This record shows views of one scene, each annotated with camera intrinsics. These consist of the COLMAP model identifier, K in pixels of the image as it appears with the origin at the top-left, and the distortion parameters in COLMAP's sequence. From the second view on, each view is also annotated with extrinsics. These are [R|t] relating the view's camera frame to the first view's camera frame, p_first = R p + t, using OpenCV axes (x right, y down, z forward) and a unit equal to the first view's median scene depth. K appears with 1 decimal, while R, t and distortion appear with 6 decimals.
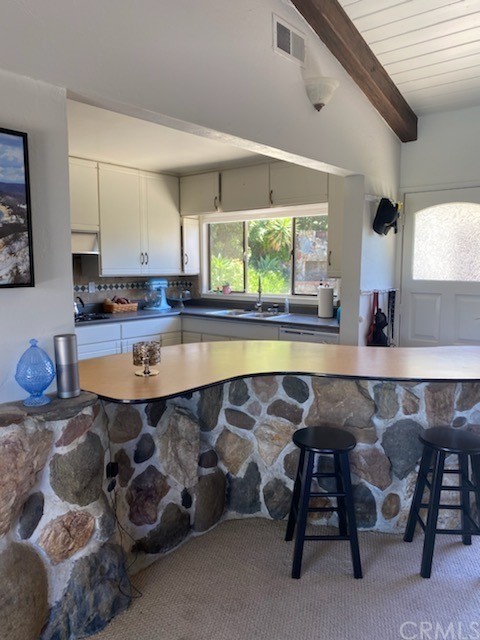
lens RADIAL K [[493.1, 0, 245.5], [0, 493.1, 319.9], [0, 0, 1]] dist [0.040914, -0.032039]
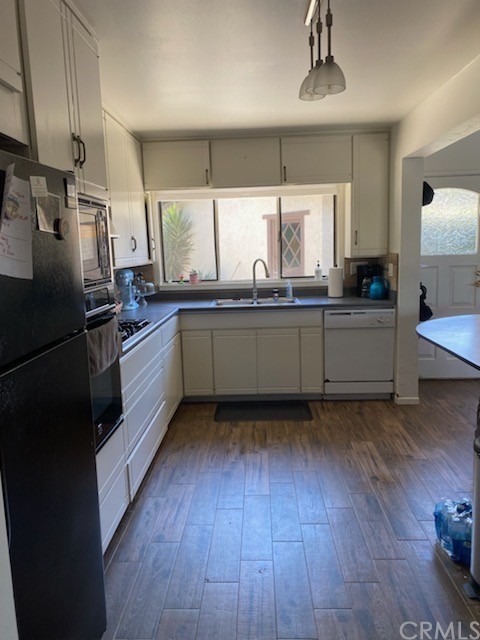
lens RADIAL K [[493.1, 0, 242.1], [0, 493.1, 321.9], [0, 0, 1]] dist [0.040914, -0.032039]
pose [[0.796486, -0.113496, 0.593910, -1.054039], [0.100221, 0.993420, 0.055437, -0.052624], [-0.596294, 0.015368, 0.802619, 0.527202]]
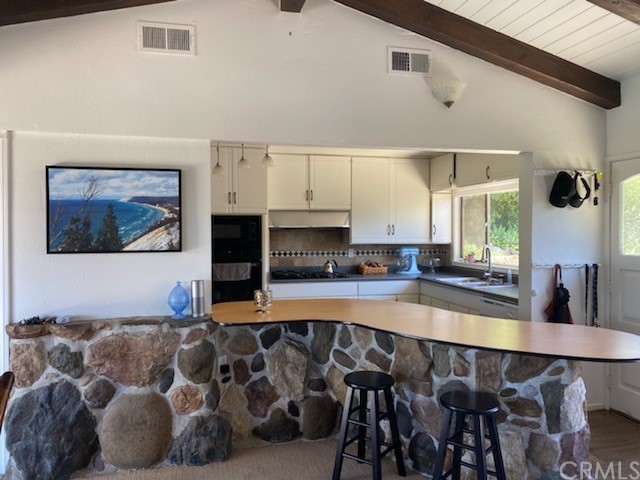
lens RADIAL K [[493.1, 0, 317.8], [0, 493.1, 238.8], [0, 0, 1]] dist [0.040914, -0.032039]
pose [[0.801203, 0.011171, -0.598288, 0.698429], [-0.066812, 0.995244, -0.070889, -0.013634], [0.594651, 0.096769, 0.798139, -0.092453]]
